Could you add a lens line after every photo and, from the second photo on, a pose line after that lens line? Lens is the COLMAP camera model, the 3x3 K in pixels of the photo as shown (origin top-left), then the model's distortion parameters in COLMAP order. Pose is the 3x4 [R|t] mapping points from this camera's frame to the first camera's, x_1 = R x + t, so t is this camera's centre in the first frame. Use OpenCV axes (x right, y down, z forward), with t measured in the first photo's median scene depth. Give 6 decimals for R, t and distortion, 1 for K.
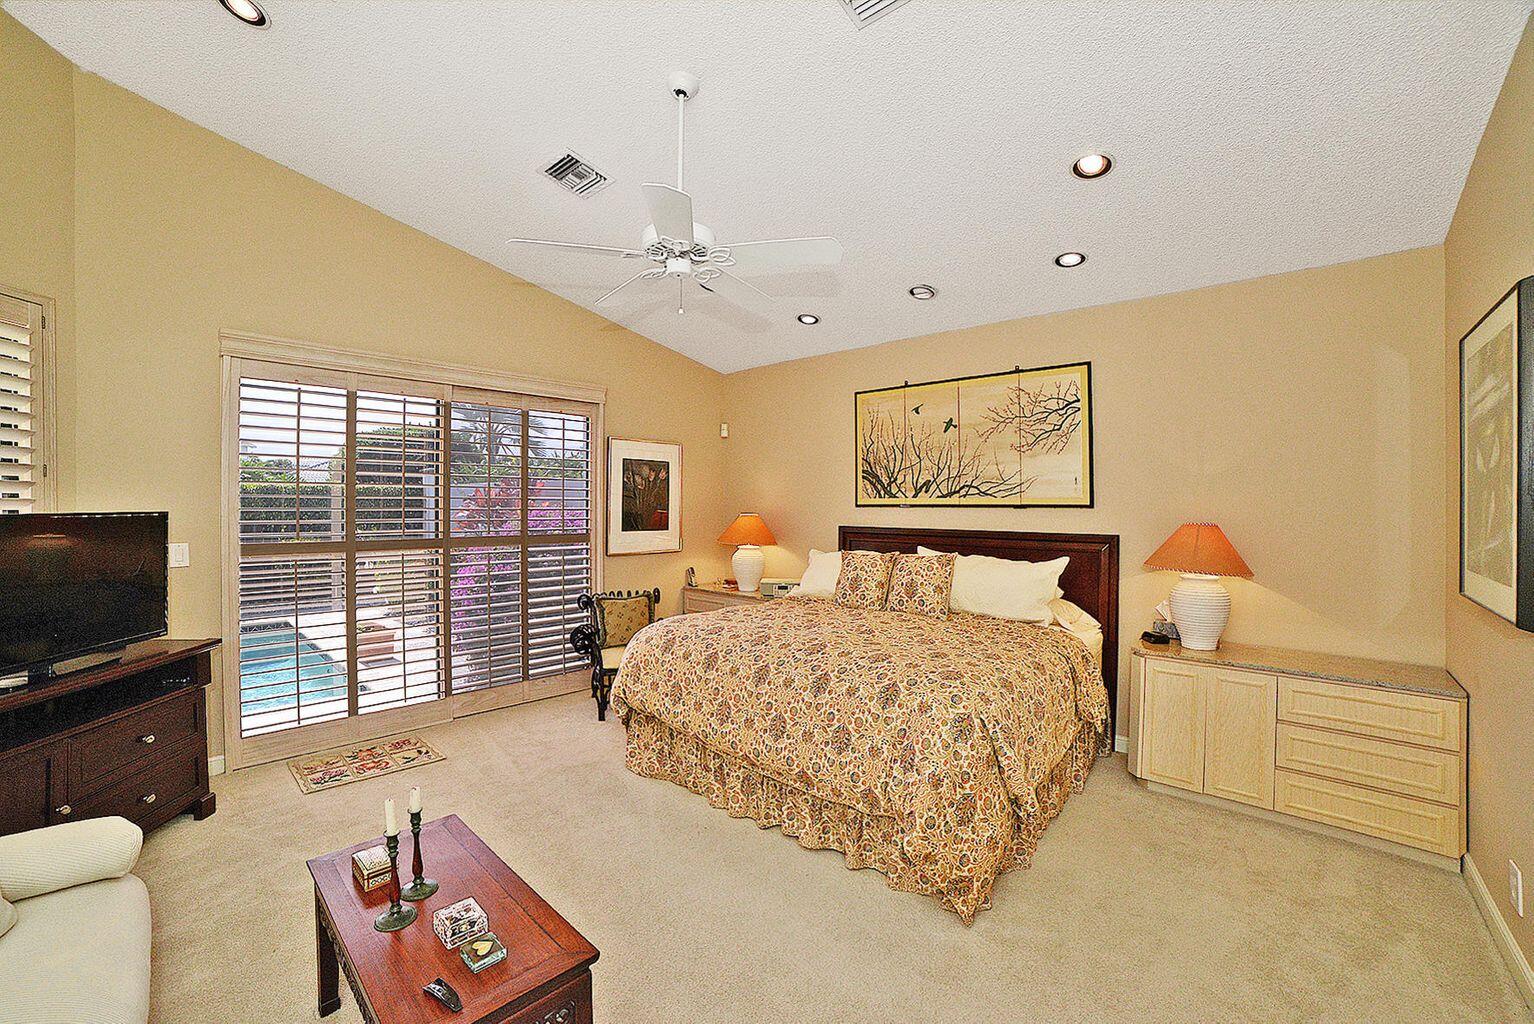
lens RADIAL K [[670.7, 0, 695.7], [0, 670.7, 505.3], [0, 0, 1]] dist [-0.000948, 0.000025]
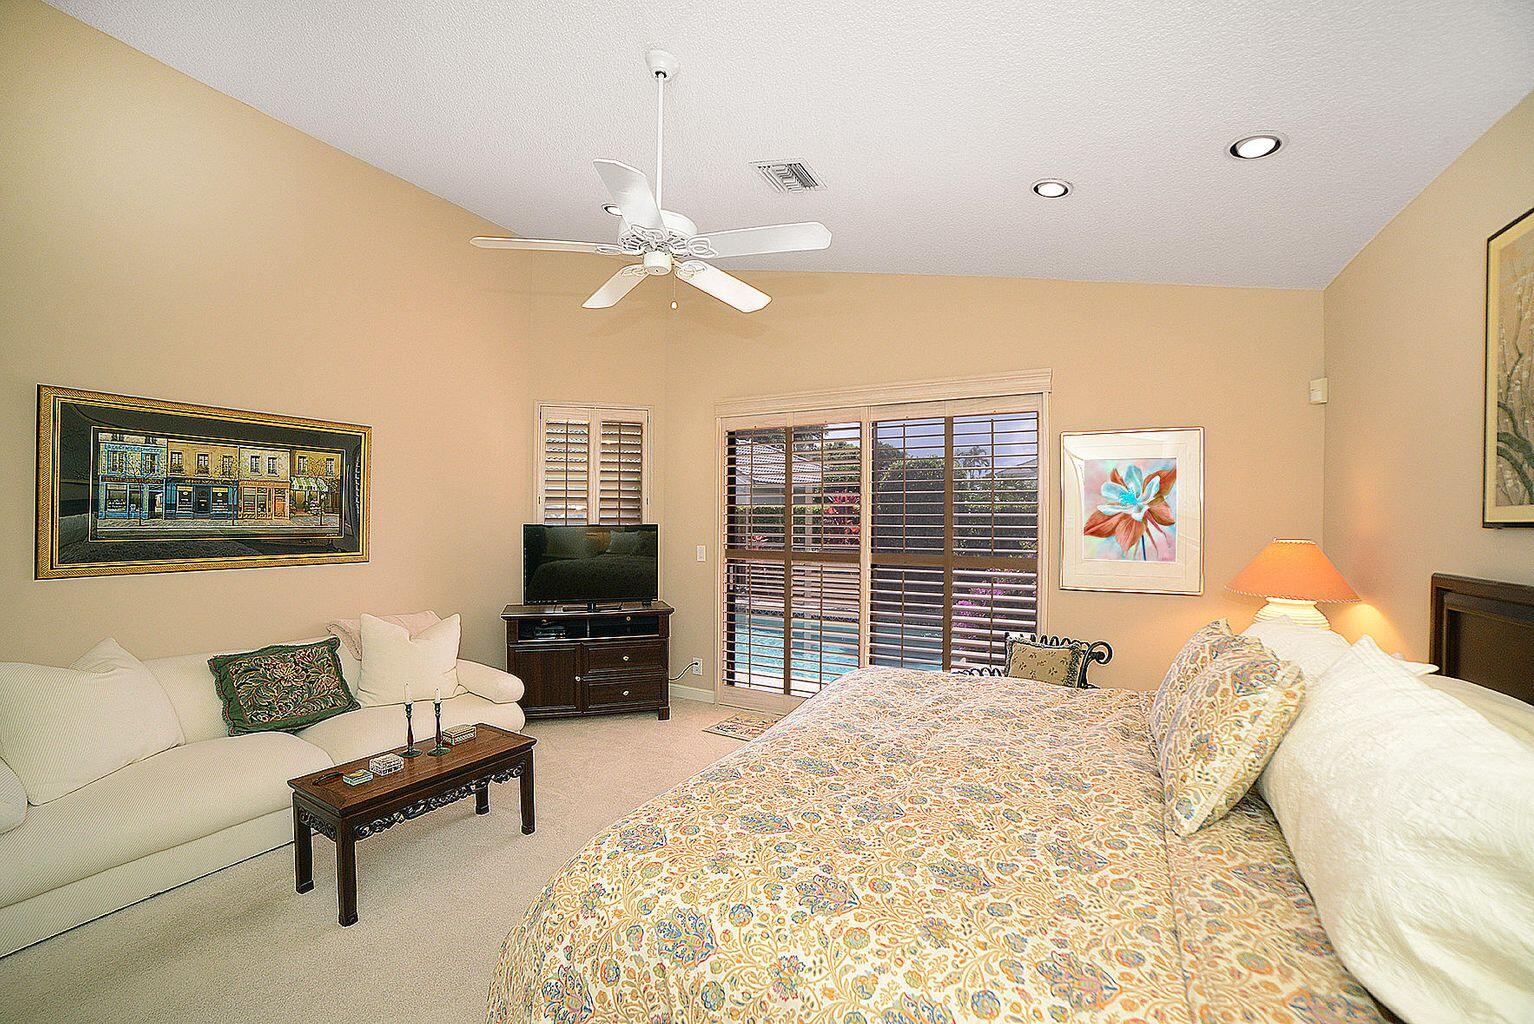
lens RADIAL K [[624.1, 0, 769.9], [0, 624.1, 519.6], [0, 0, 1]] dist [0.000260, 0.000094]
pose [[0.331737, -0.005739, -0.943355, 0.457503], [-0.003878, 0.999965, -0.007447, 0.002370], [0.943364, 0.006128, 0.331703, 0.473657]]
